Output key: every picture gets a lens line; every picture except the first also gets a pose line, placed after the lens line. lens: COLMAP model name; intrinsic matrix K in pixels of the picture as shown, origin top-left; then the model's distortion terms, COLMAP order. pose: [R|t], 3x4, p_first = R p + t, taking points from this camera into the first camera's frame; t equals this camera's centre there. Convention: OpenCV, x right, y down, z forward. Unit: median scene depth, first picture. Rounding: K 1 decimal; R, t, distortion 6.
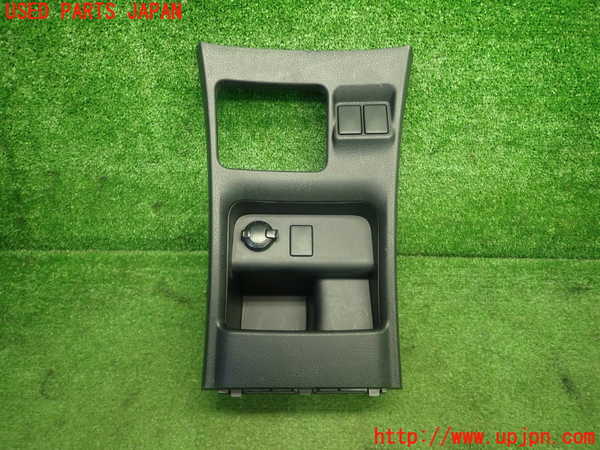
lens RADIAL K [[441.9, 0, 299.0], [0, 441.9, 223.4], [0, 0, 1]] dist [-0.000181, -0.006856]
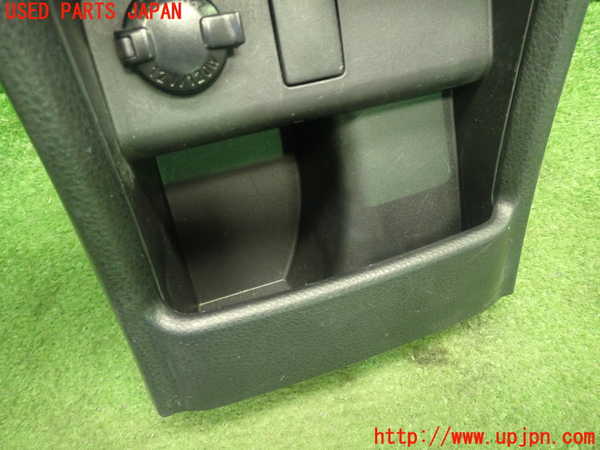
lens RADIAL K [[441.9, 0, 302.4], [0, 441.9, 222.6], [0, 0, 1]] dist [-0.000181, -0.006856]
pose [[0.987284, -0.153945, -0.039630, 0.003355], [0.158884, 0.963545, 0.215260, 0.205978], [0.005048, -0.218819, 0.975752, 0.413193]]
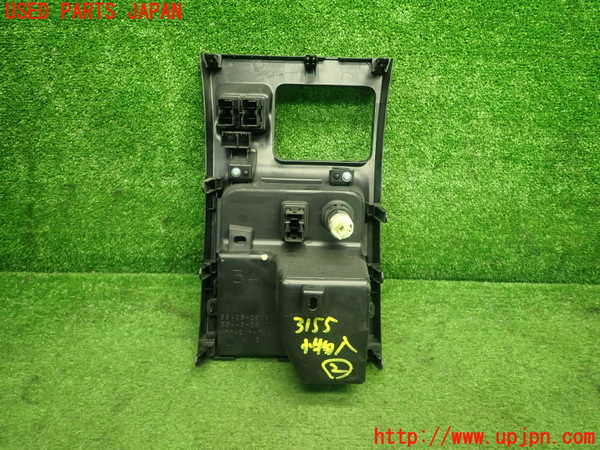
lens RADIAL K [[441.9, 0, 298.1], [0, 441.9, 227.1], [0, 0, 1]] dist [-0.000181, -0.006856]
pose [[0.999899, 0.008524, 0.011402, -0.036812], [-0.004854, 0.957070, -0.289816, 0.292886], [-0.013383, 0.289731, 0.957015, 0.035899]]
